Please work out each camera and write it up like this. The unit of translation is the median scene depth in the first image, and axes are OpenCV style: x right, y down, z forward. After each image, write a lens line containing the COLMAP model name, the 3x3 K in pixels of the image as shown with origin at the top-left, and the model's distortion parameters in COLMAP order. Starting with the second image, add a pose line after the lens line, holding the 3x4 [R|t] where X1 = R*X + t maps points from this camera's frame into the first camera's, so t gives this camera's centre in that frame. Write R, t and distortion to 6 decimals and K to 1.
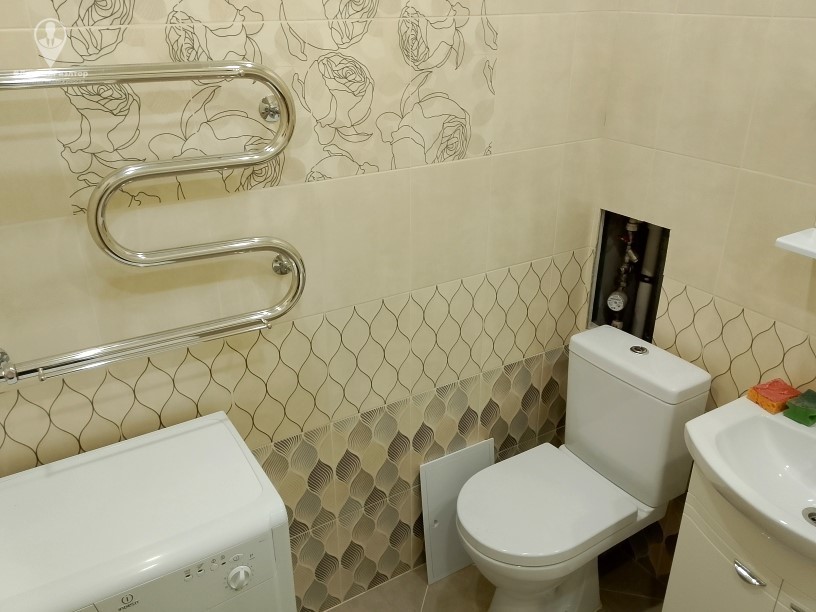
lens RADIAL K [[663.4, 0, 407.7], [0, 663.4, 313.8], [0, 0, 1]] dist [0.073391, -0.097101]
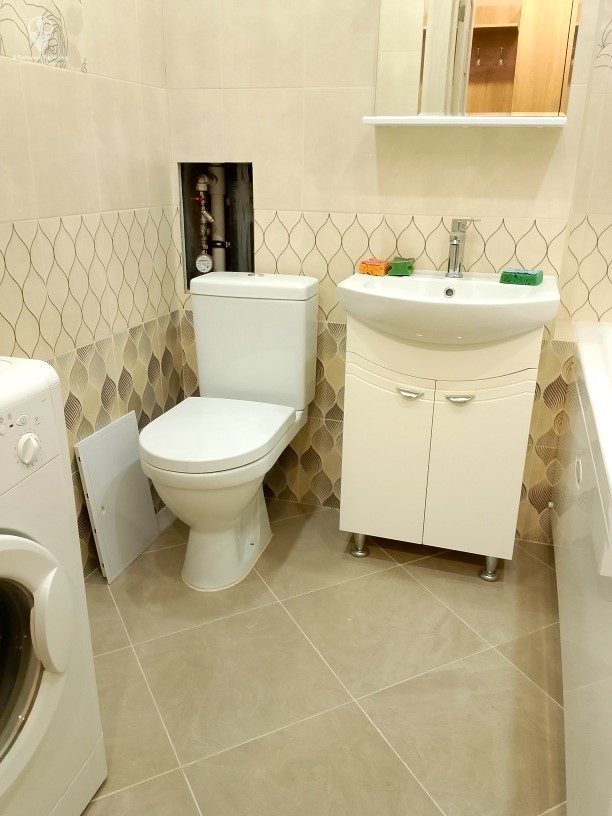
lens RADIAL K [[663.4, 0, 306.6], [0, 663.4, 412.8], [0, 0, 1]] dist [0.073391, -0.097101]
pose [[0.756996, -0.216708, 0.616437, -0.296215], [0.265365, 0.964060, 0.013041, 0.265590], [-0.597109, 0.153709, 0.787296, 0.117094]]
